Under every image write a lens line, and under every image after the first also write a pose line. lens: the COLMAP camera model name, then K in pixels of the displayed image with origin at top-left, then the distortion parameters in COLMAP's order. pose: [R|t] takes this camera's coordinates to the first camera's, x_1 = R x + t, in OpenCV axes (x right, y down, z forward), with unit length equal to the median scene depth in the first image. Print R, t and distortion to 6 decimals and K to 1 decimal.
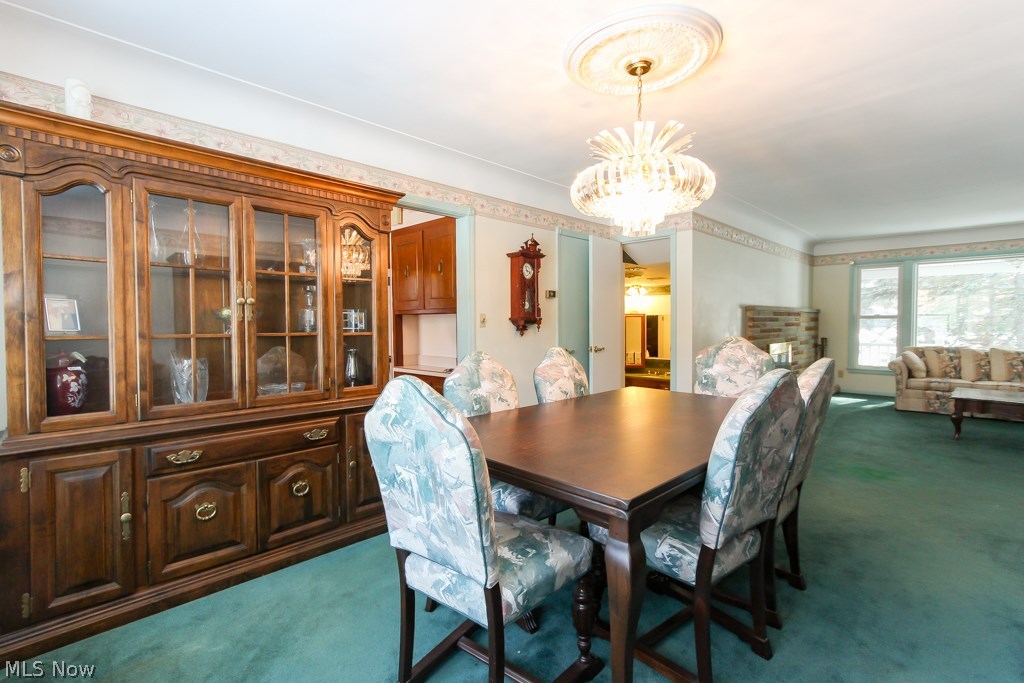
lens RADIAL K [[466.7, 0, 510.8], [0, 466.7, 334.5], [0, 0, 1]] dist [-0.001629, -0.000366]
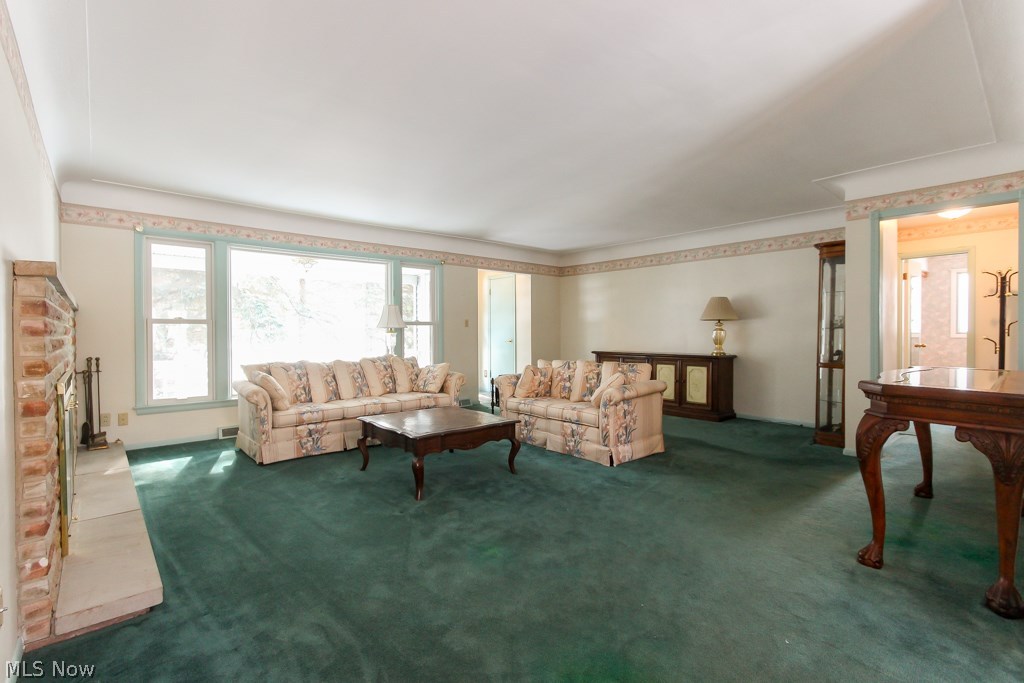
lens RADIAL K [[466.7, 0, 508.8], [0, 466.7, 338.2], [0, 0, 1]] dist [-0.001629, -0.000366]
pose [[0.064117, -0.008188, 0.997909, 0.206956], [0.027325, 0.999606, 0.006446, -0.006958], [-0.997568, 0.026854, 0.064315, 0.604870]]
